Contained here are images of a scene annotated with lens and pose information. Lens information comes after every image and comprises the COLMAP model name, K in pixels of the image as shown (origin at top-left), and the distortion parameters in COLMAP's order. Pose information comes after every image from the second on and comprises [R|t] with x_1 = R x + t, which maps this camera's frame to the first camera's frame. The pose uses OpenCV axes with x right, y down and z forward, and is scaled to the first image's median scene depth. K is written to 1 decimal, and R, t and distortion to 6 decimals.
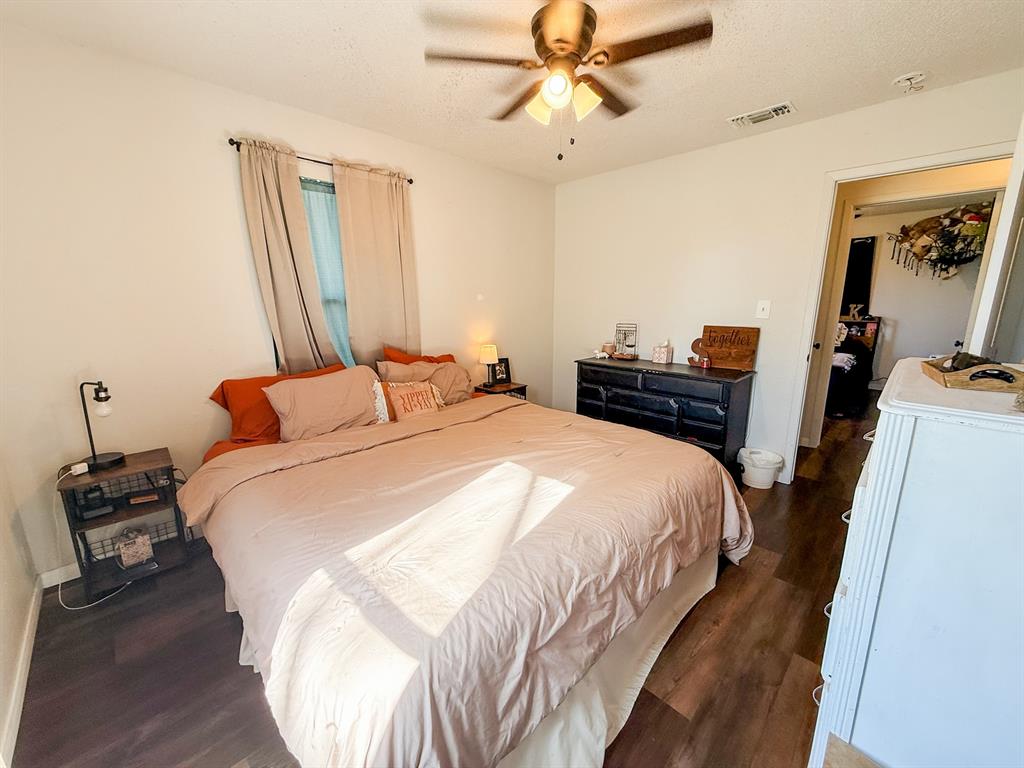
lens RADIAL K [[405.4, 0, 512.7], [0, 405.4, 383.9], [0, 0, 1]] dist [-0.000981, -0.000052]
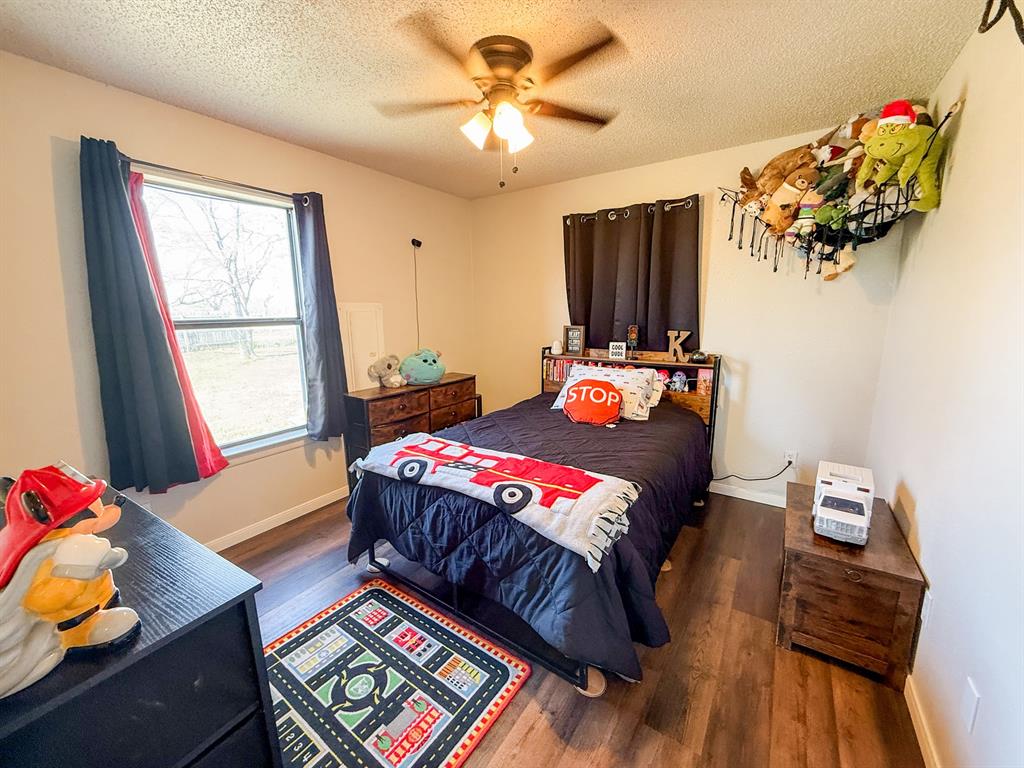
lens RADIAL K [[405.4, 0, 510.4], [0, 405.4, 382.3], [0, 0, 1]] dist [-0.000981, -0.000052]
pose [[0.981945, -0.038189, 0.185270, 0.604956], [0.044121, 0.998634, -0.027997, -0.141004], [-0.183948, 0.035665, 0.982289, 0.600850]]
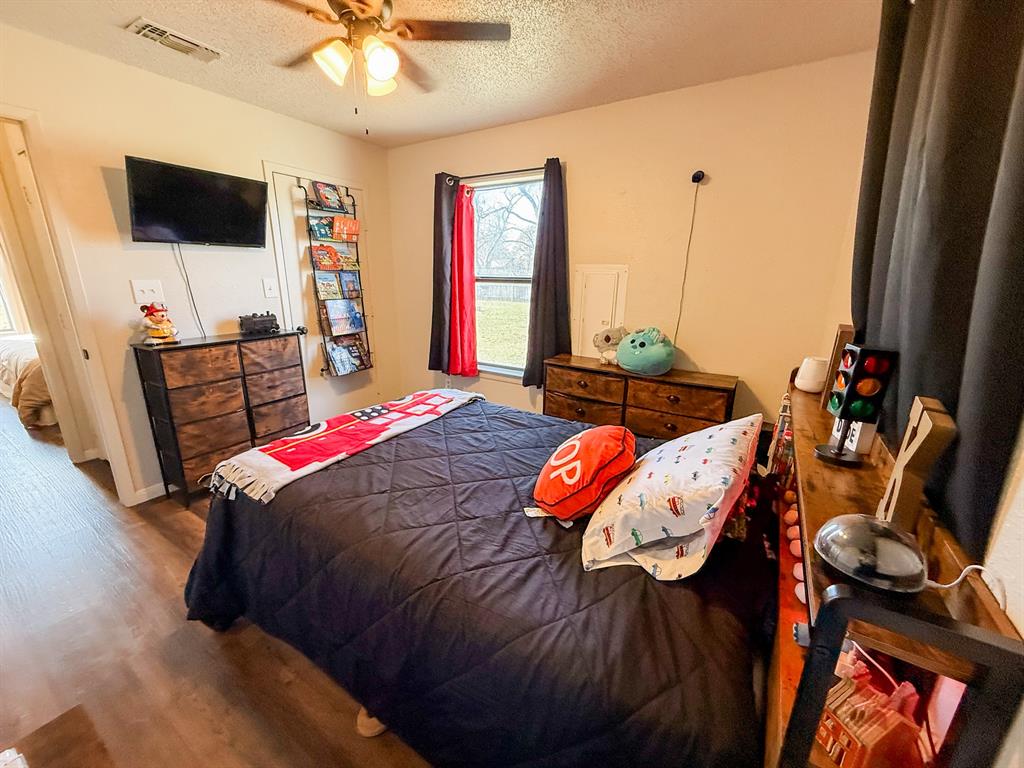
lens RADIAL K [[405.4, 0, 512.2], [0, 405.4, 384.0], [0, 0, 1]] dist [-0.000981, -0.000052]
pose [[0.227477, 0.271891, -0.935056, 1.139156], [-0.218108, 0.950060, 0.223193, -0.247799], [0.949043, 0.153172, 0.275419, 1.073336]]
